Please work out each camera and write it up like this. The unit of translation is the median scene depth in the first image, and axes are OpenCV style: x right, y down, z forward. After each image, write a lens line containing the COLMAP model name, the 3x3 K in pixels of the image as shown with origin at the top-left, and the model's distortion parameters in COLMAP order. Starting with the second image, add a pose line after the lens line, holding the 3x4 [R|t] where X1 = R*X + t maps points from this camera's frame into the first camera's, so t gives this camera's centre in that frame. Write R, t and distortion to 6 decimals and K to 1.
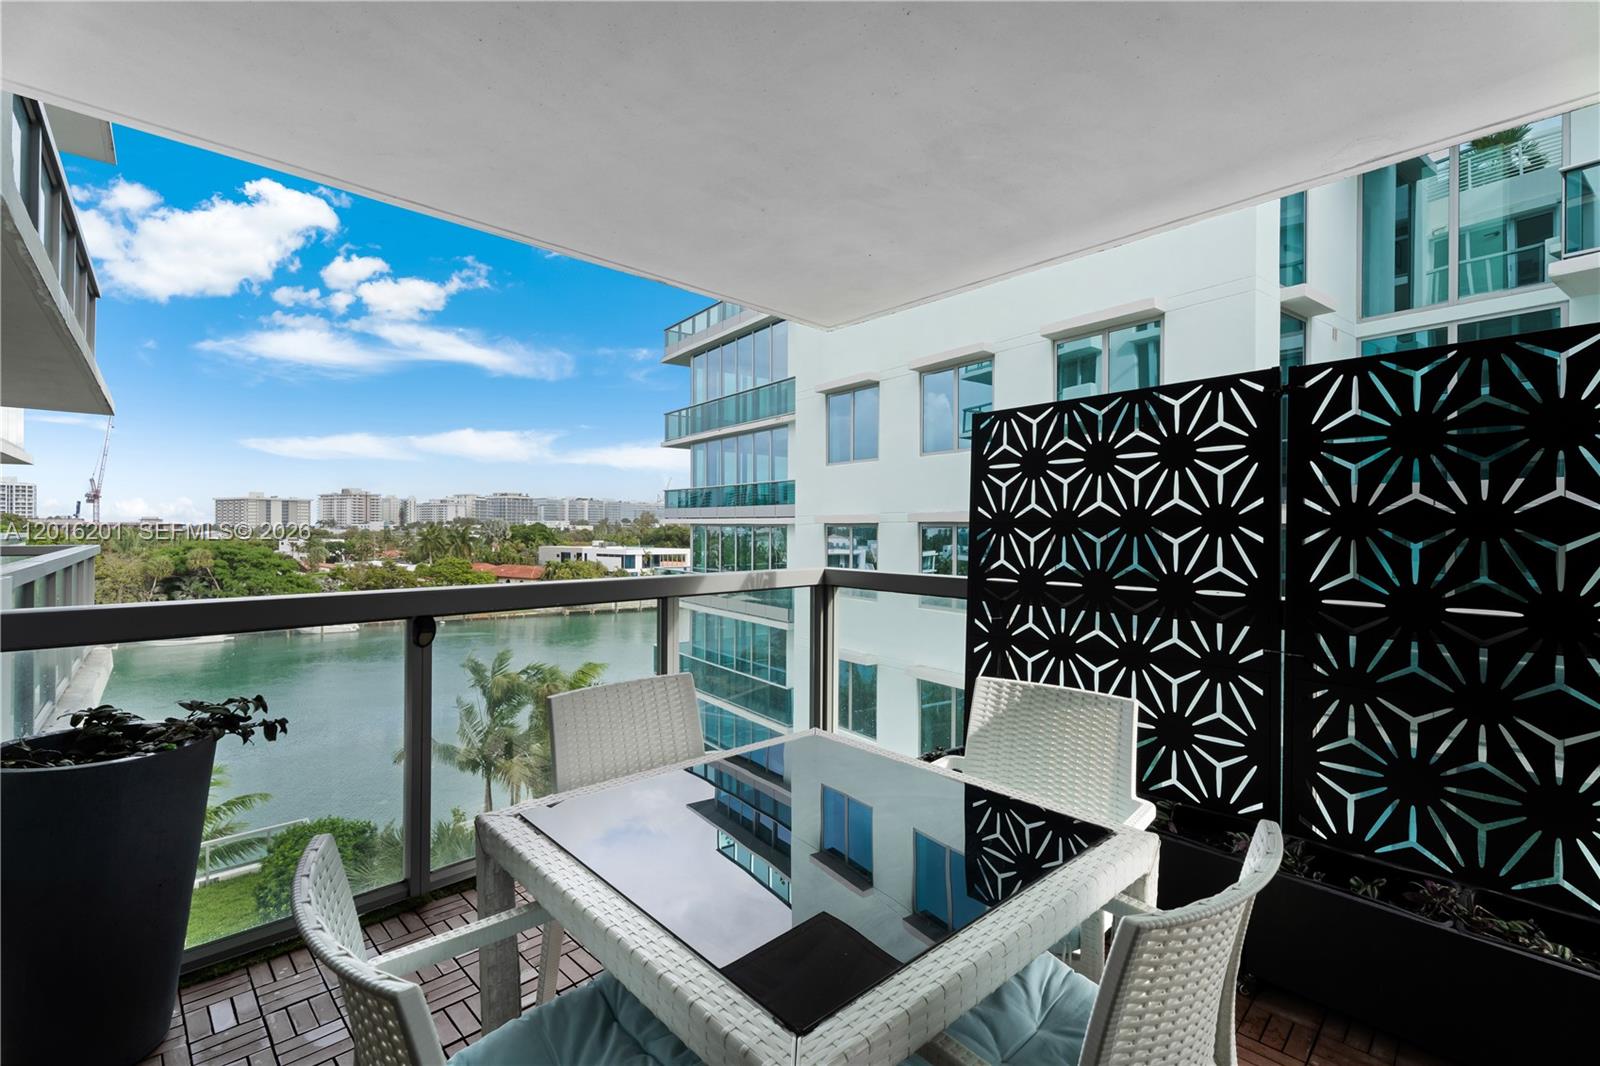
lens RADIAL K [[718.9, 0, 790.6], [0, 718.9, 527.0], [0, 0, 1]] dist [0.000067, -0.000382]
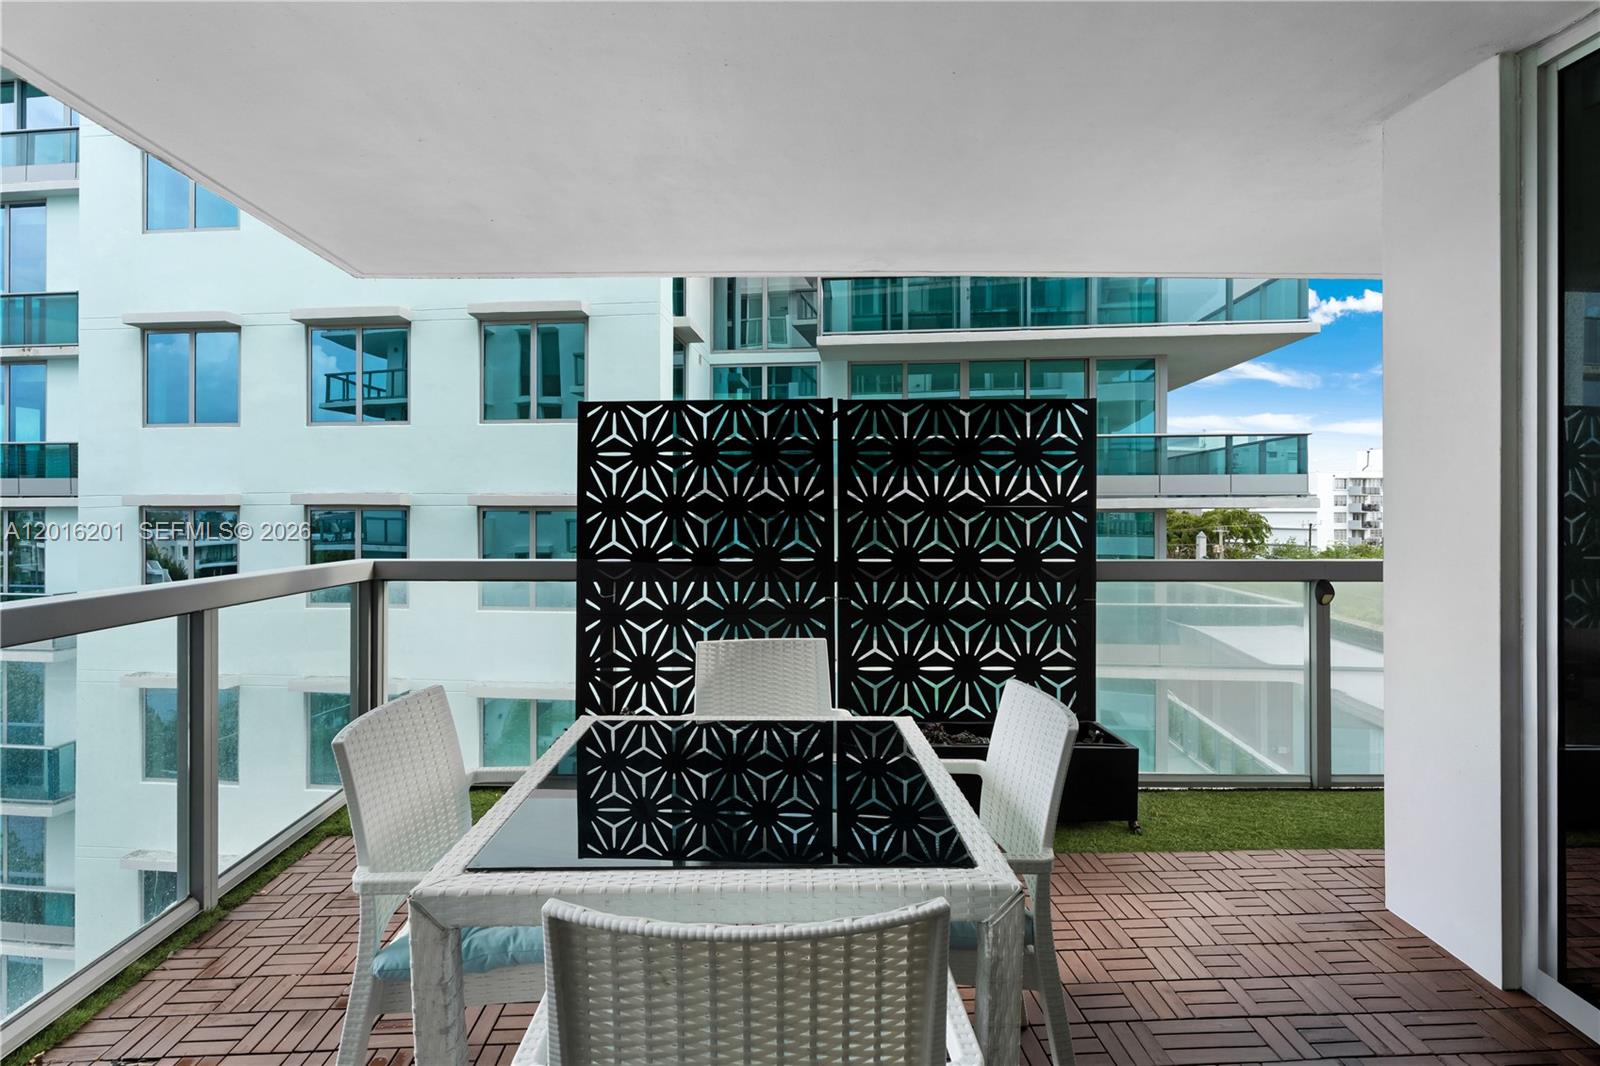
lens RADIAL K [[718.9, 0, 796.0], [0, 718.9, 503.9], [0, 0, 1]] dist [0.000067, -0.000382]
pose [[0.650836, 0.003714, 0.759209, -0.335341], [0.002068, 0.999976, -0.006665, -0.002409], [-0.759215, 0.005907, 0.650813, 0.092459]]
